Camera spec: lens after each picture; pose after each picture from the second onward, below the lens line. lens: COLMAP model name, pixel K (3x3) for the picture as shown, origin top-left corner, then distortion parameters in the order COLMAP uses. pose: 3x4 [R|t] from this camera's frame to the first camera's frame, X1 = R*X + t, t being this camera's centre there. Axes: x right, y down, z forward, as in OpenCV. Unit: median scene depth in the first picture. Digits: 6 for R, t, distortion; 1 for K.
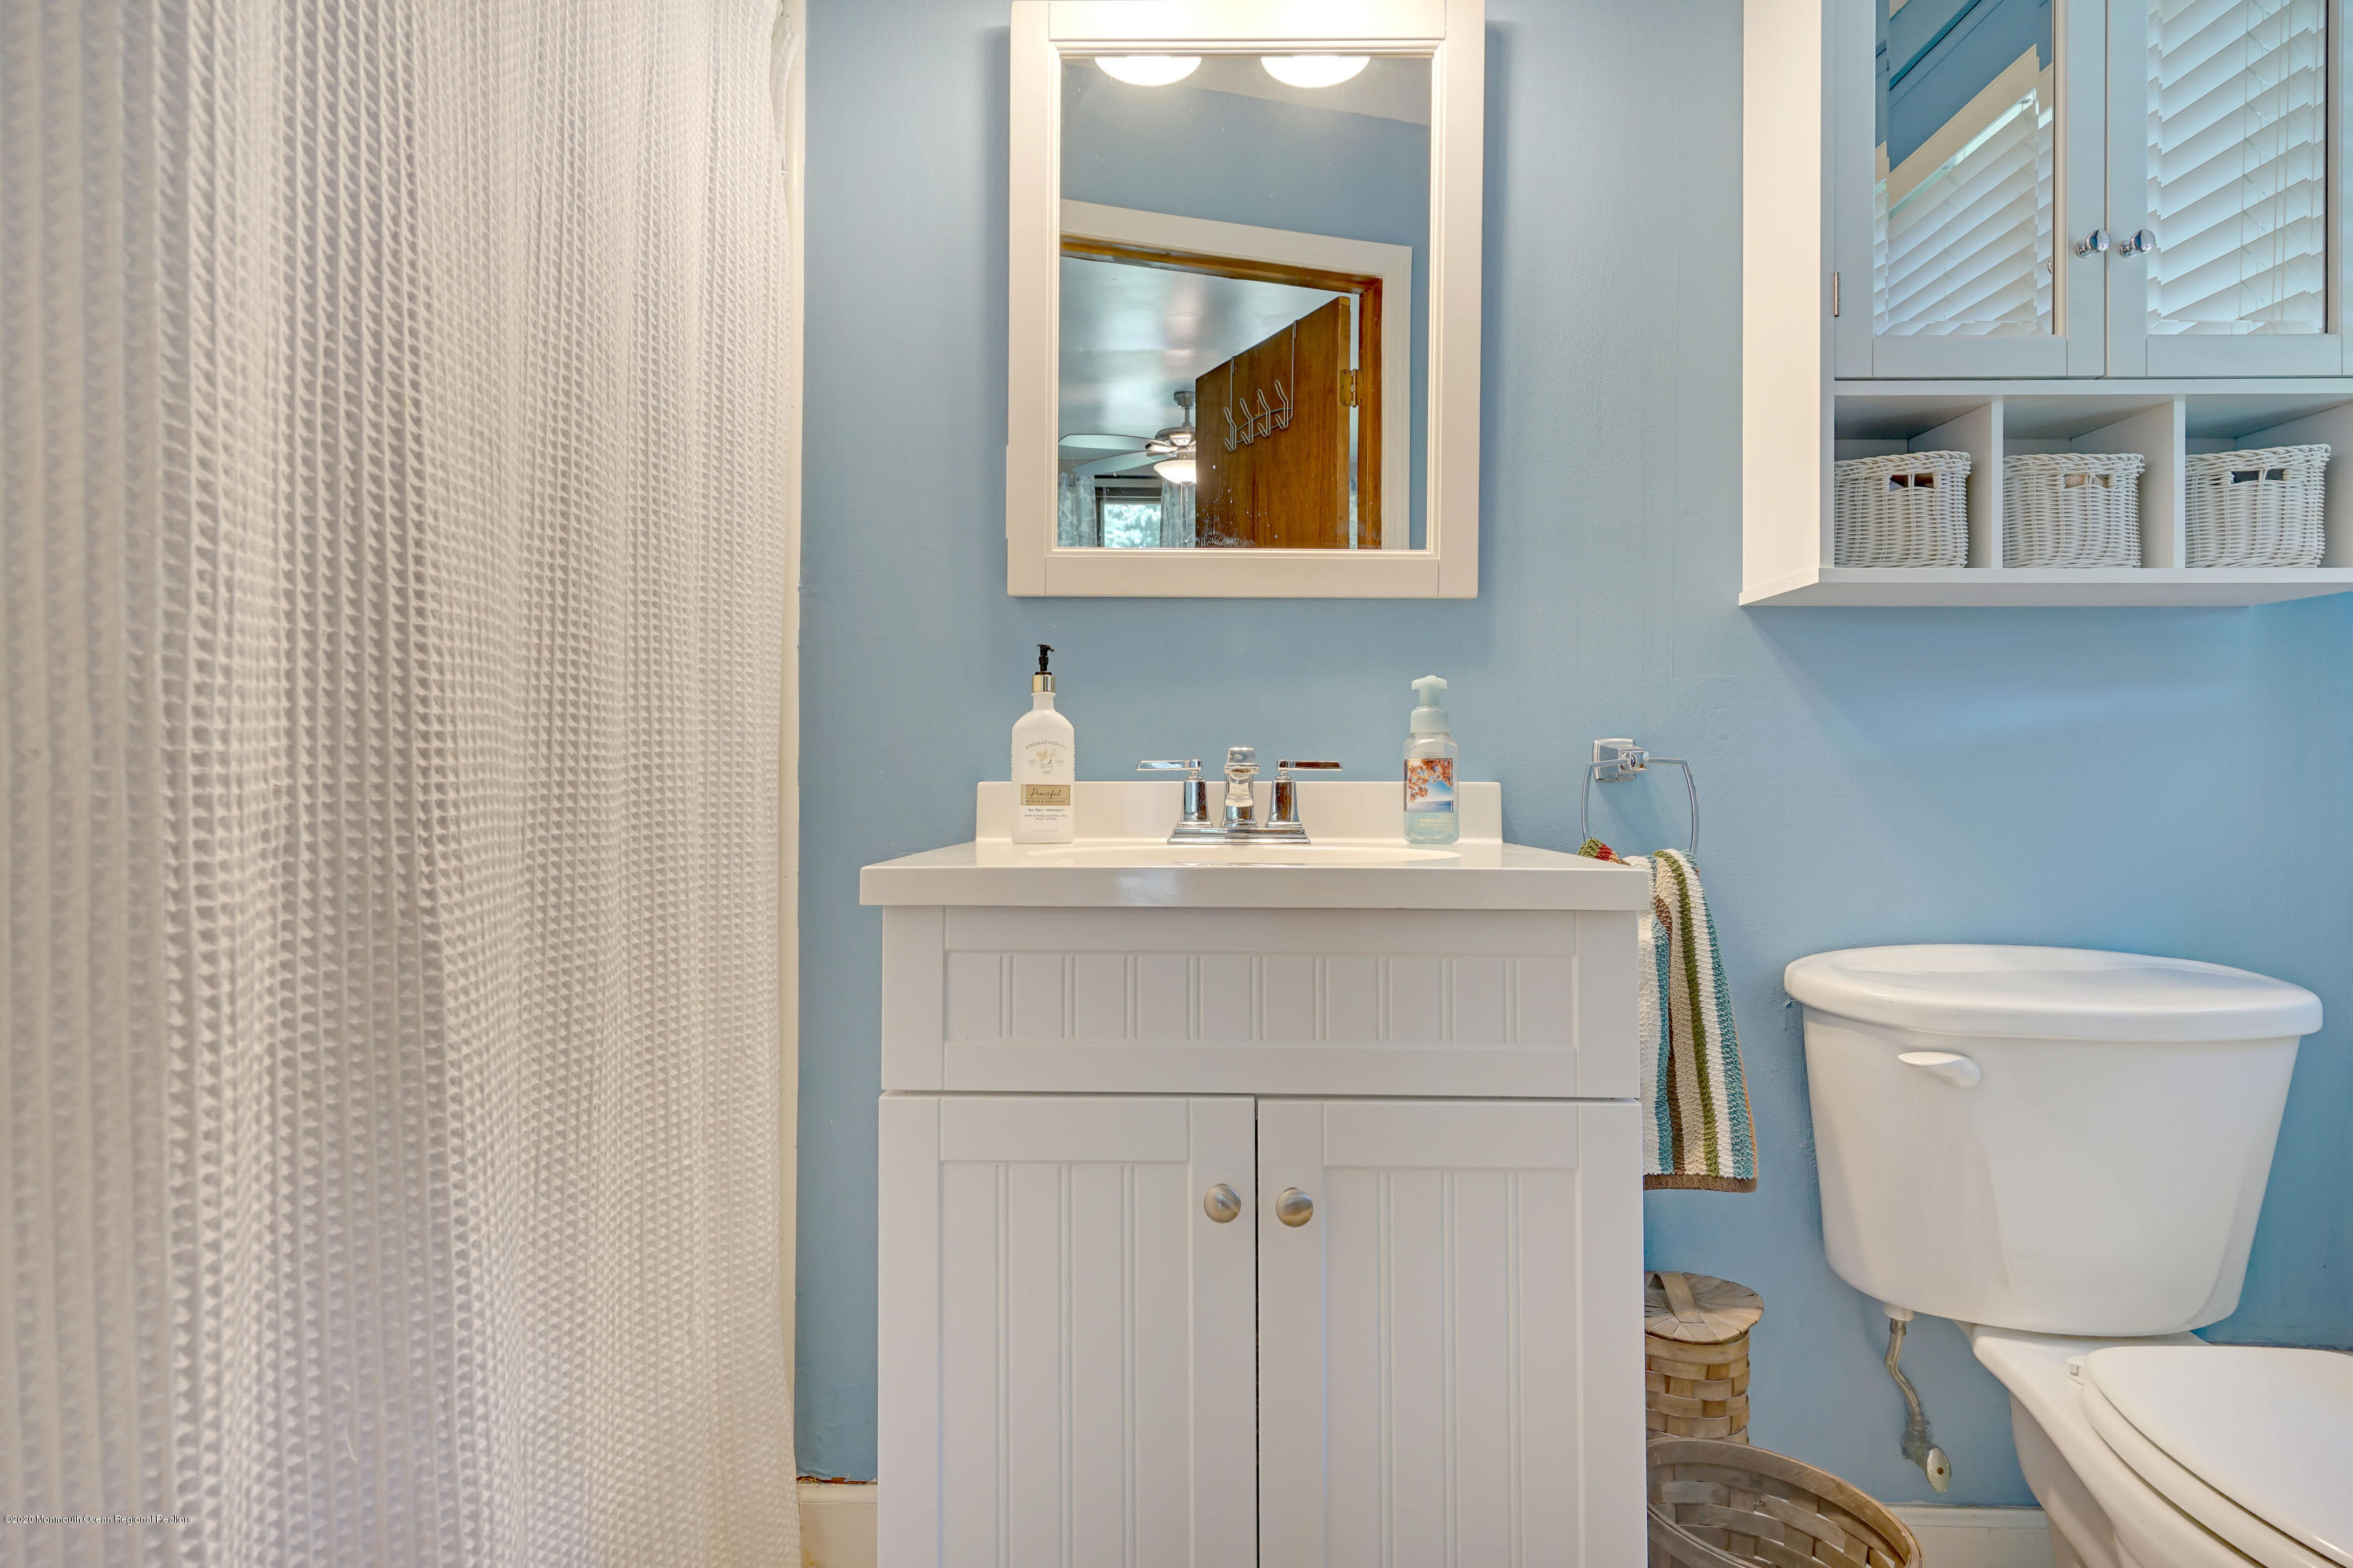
lens RADIAL K [[1094.2, 0, 1195.7], [0, 1094.2, 758.0], [0, 0, 1]] dist [-0.005109, 0.002790]
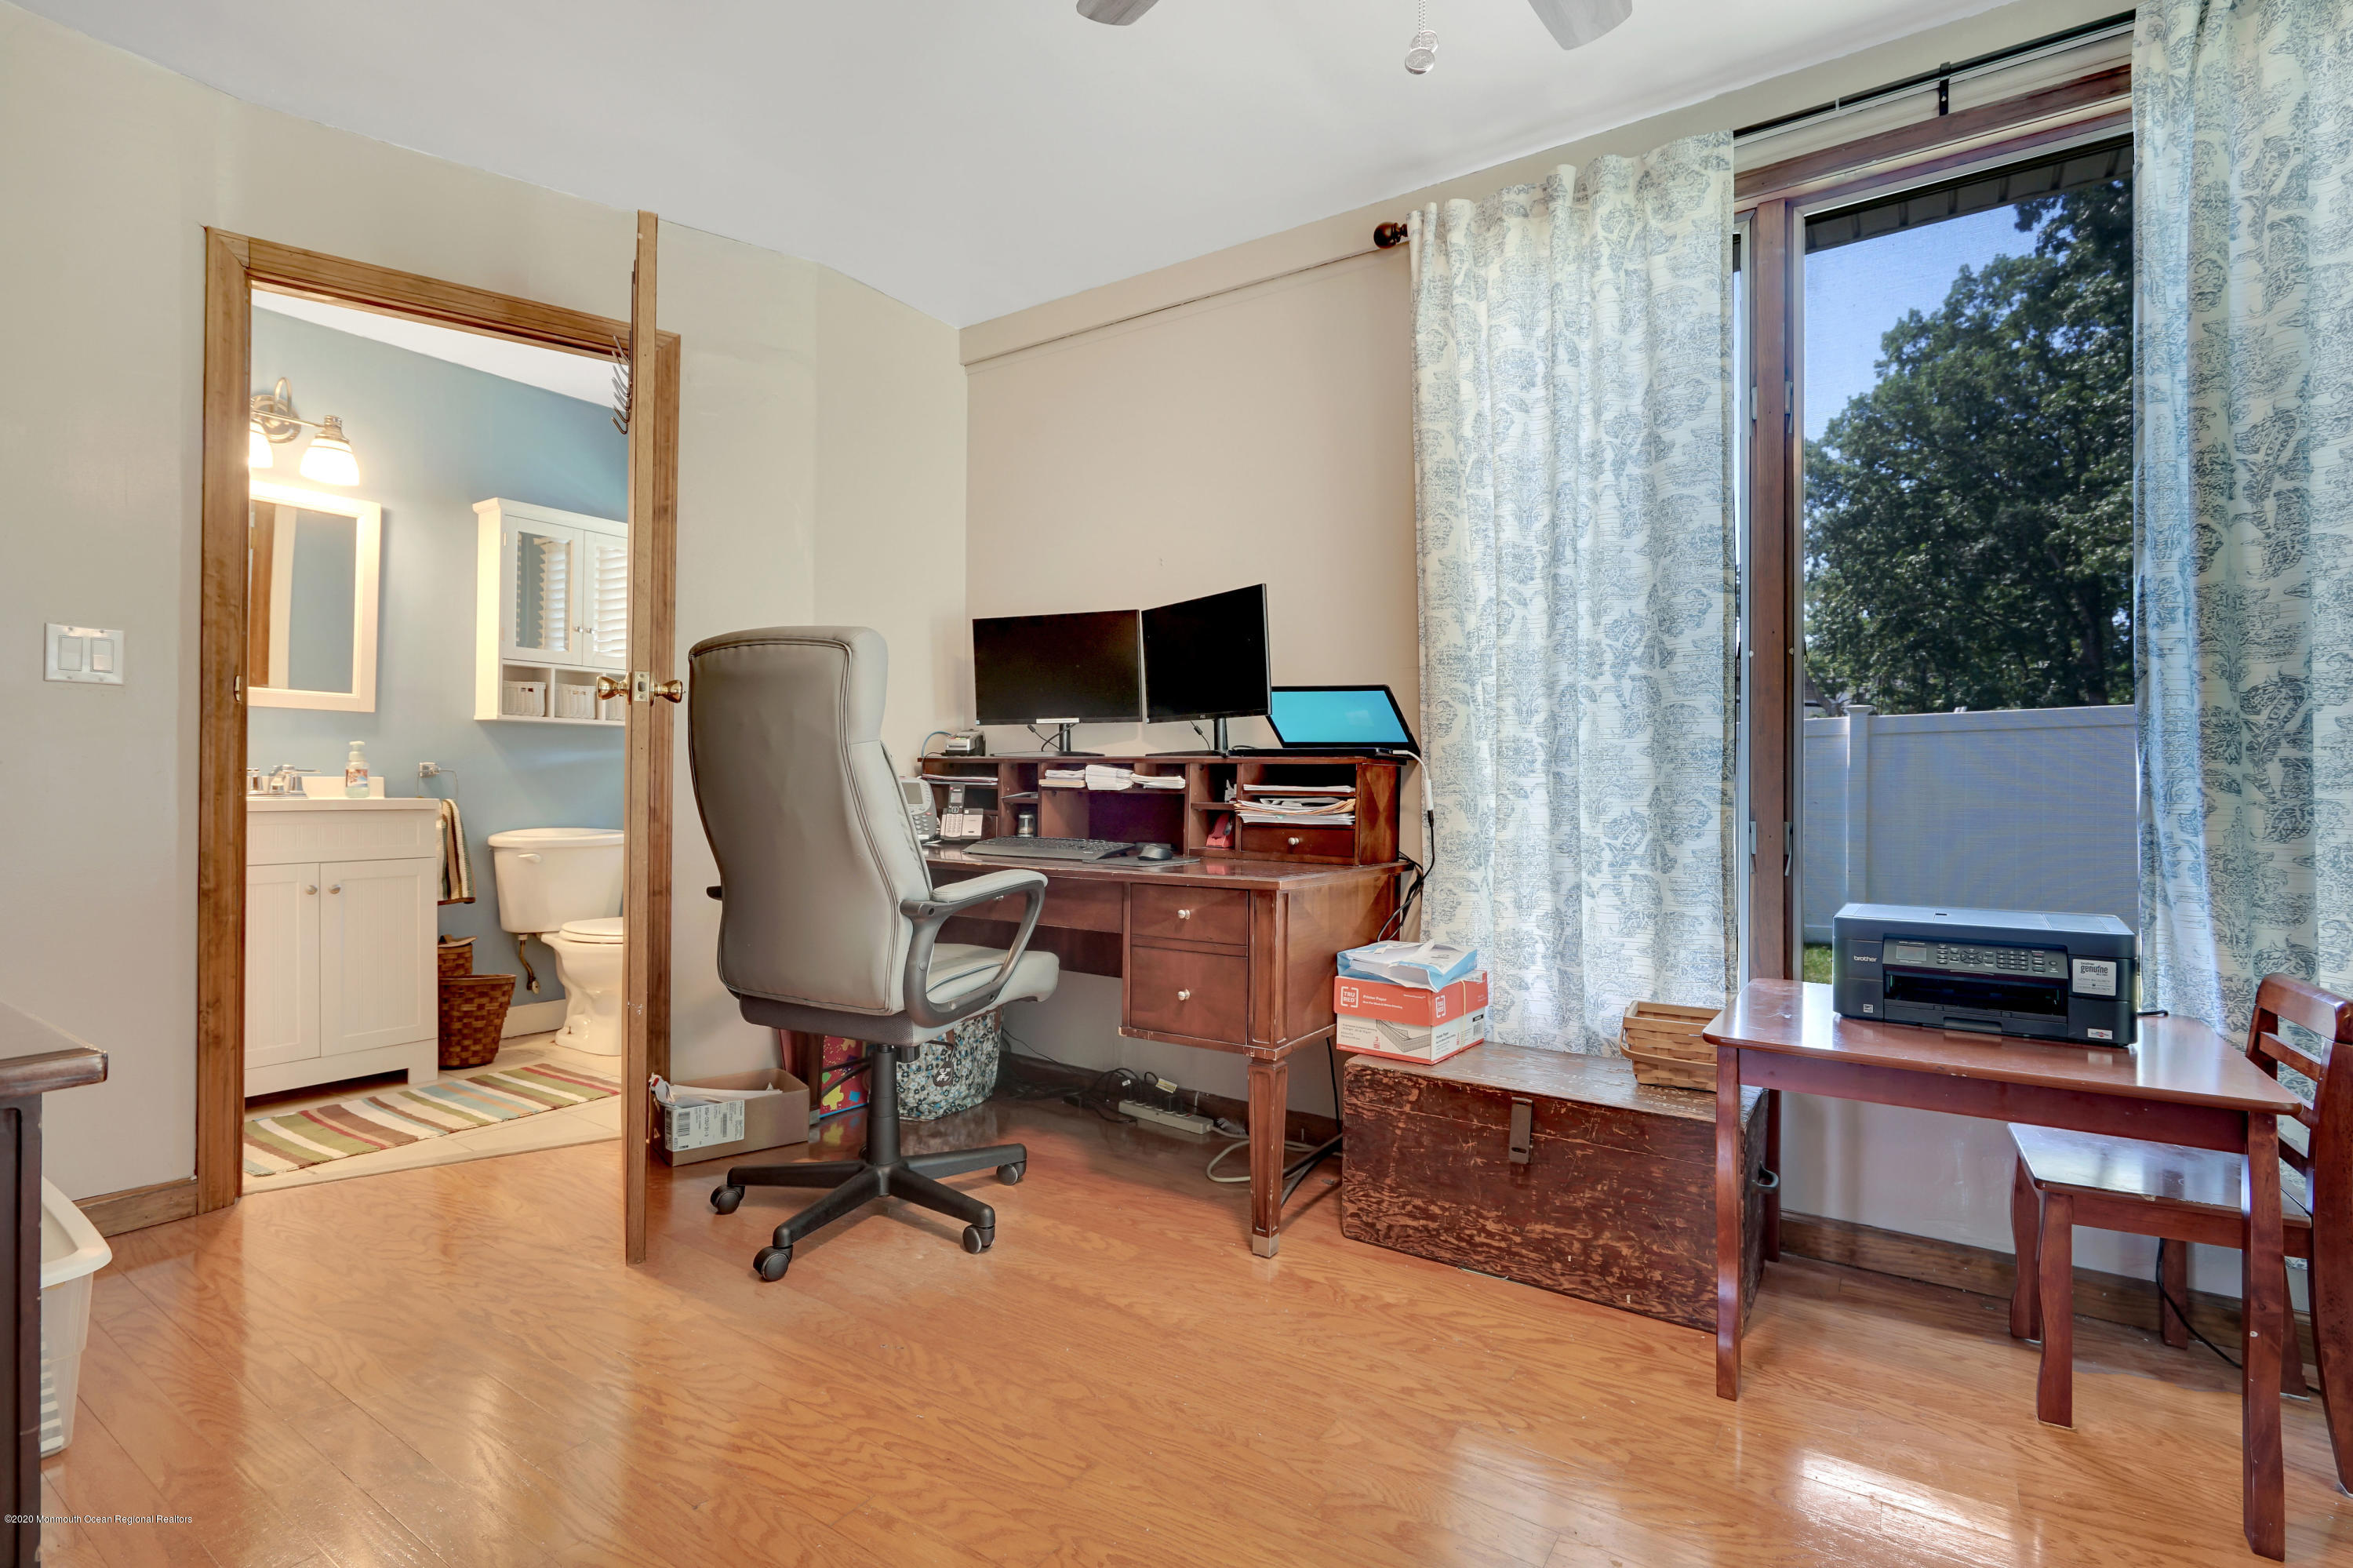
lens RADIAL K [[1094.2, 0, 1182.2], [0, 1094.2, 788.0], [0, 0, 1]] dist [-0.005109, 0.002790]
pose [[0.550683, 0.000099, 0.834714, -1.124432], [-0.024036, 0.999587, 0.015738, -0.053662], [-0.834368, -0.028730, 0.550458, -2.732400]]
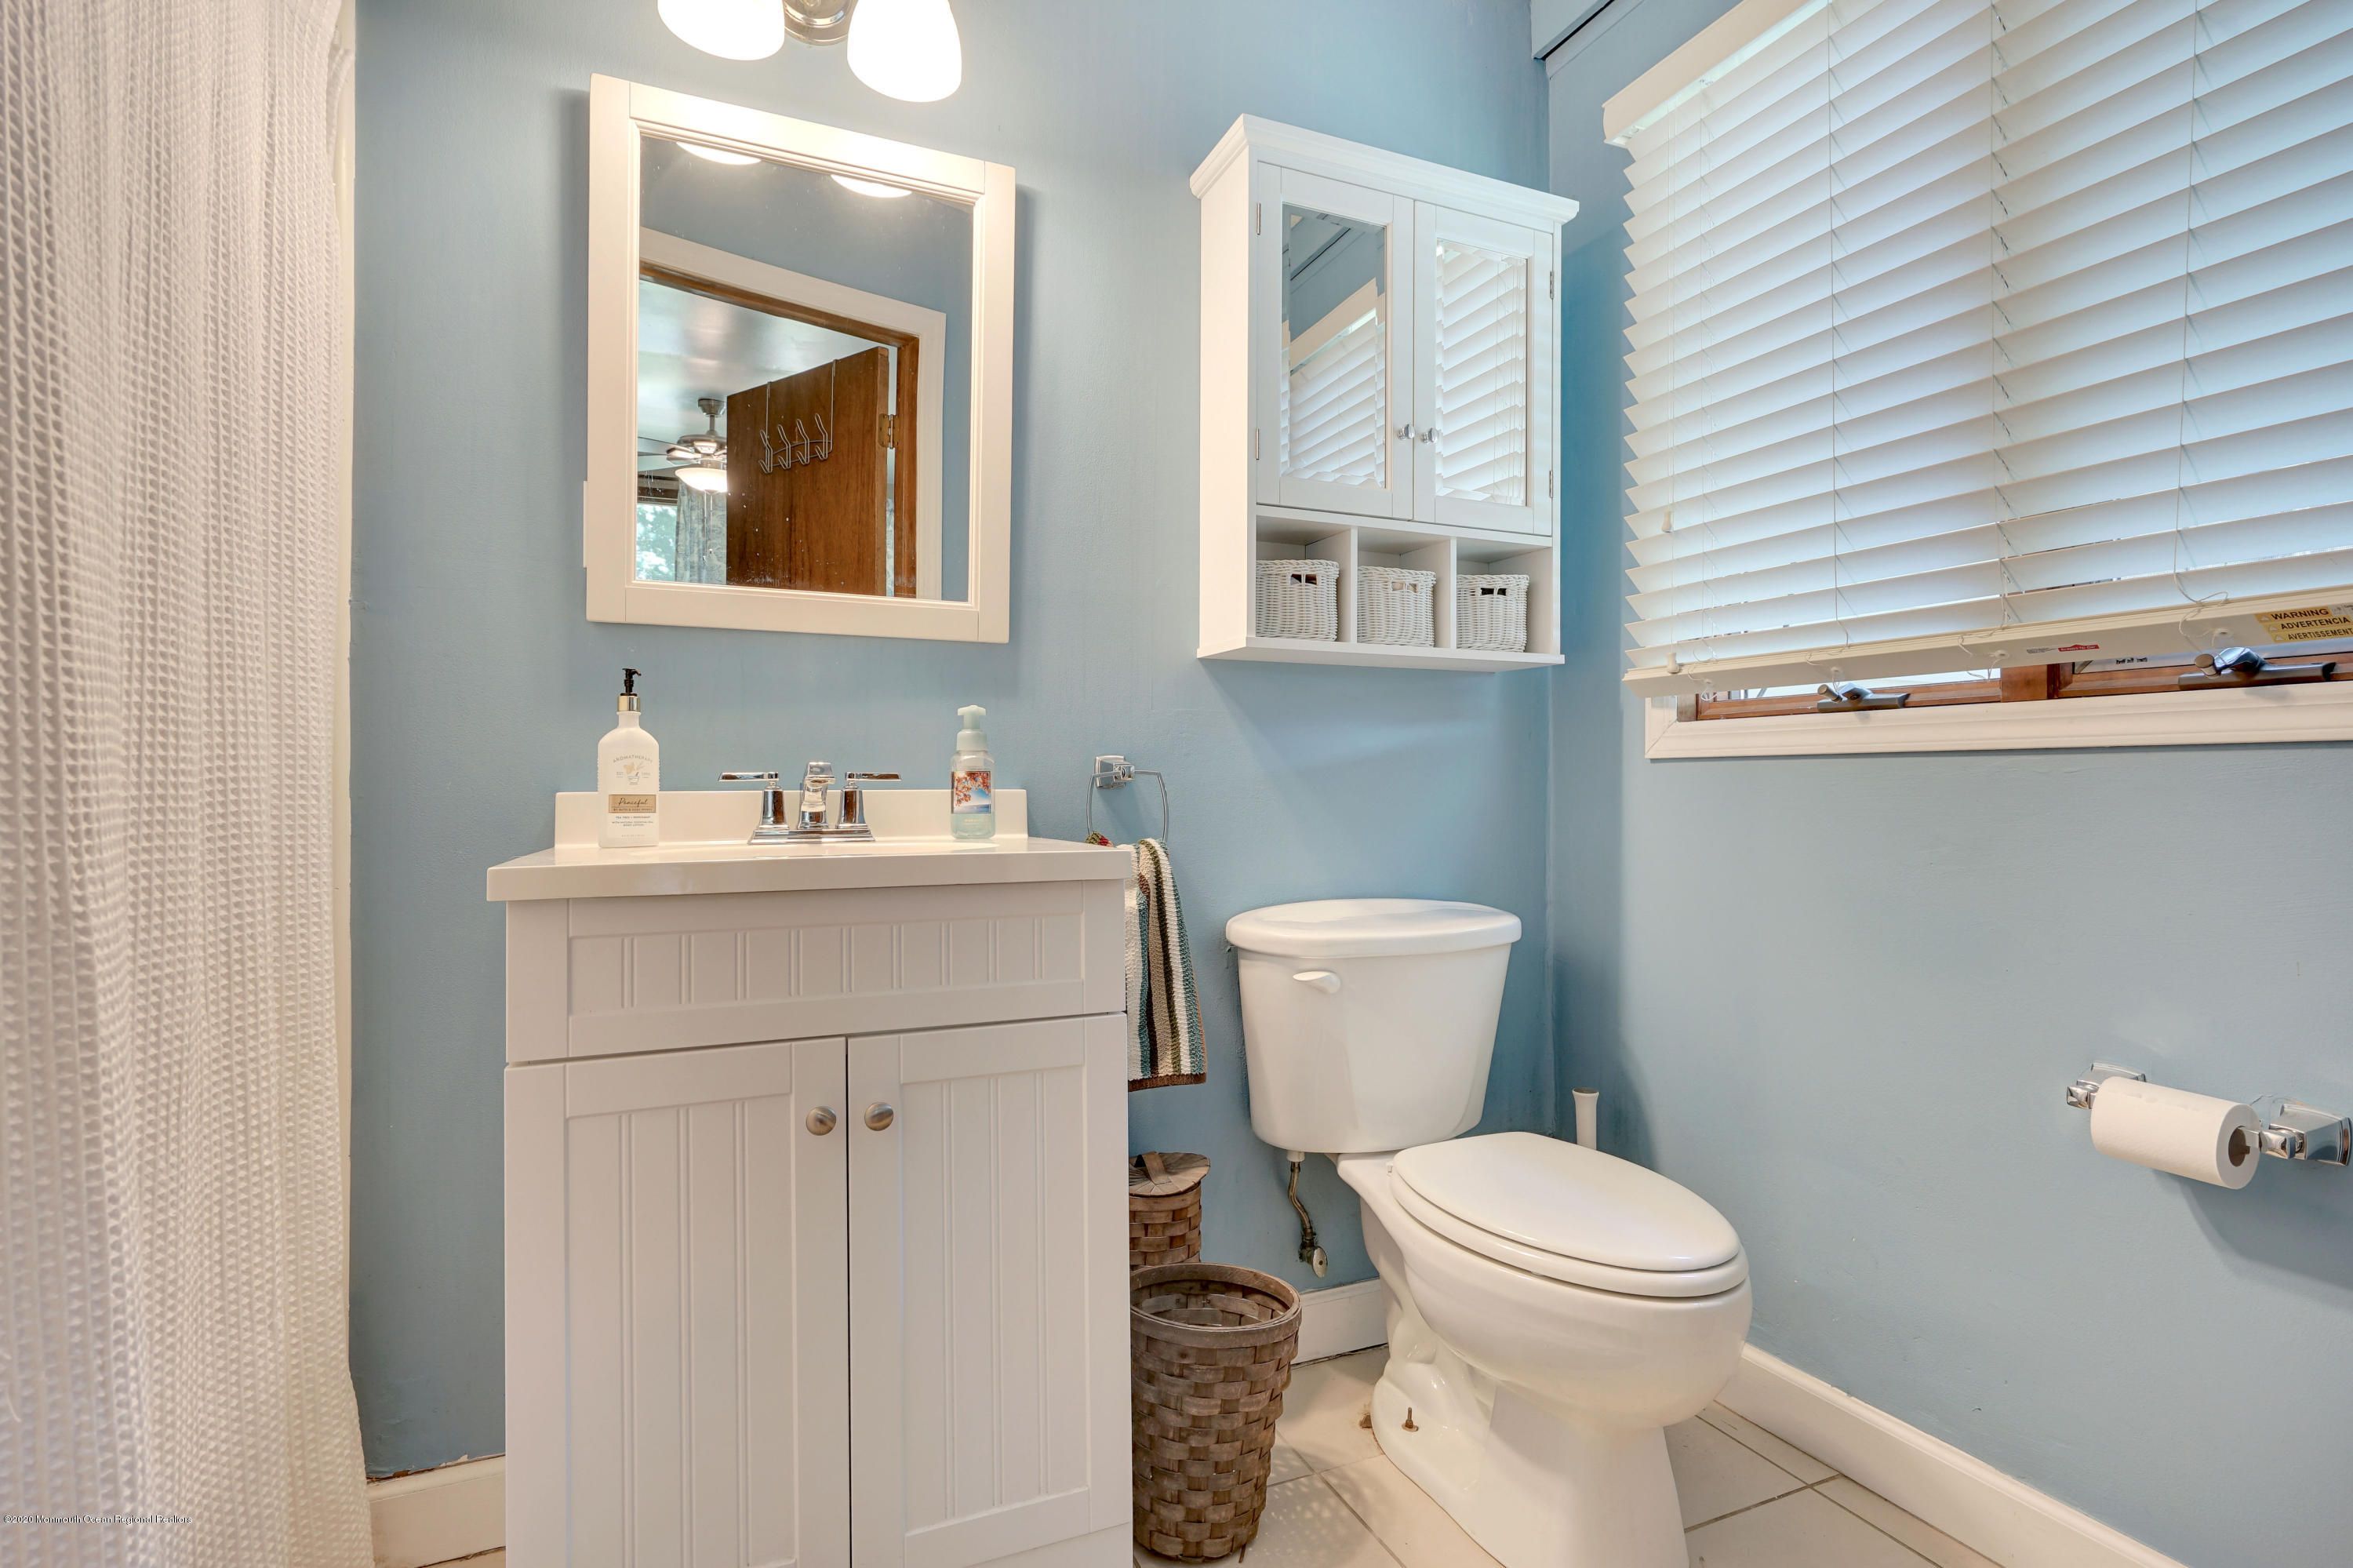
lens RADIAL K [[1094.2, 0, 1184.6], [0, 1094.2, 773.1], [0, 0, 1]] dist [-0.005109, 0.002790]
pose [[0.909257, -0.000944, 0.416234, -0.095300], [-0.002032, 0.999975, 0.006707, -0.006553], [-0.416230, -0.006944, 0.909233, -0.265849]]
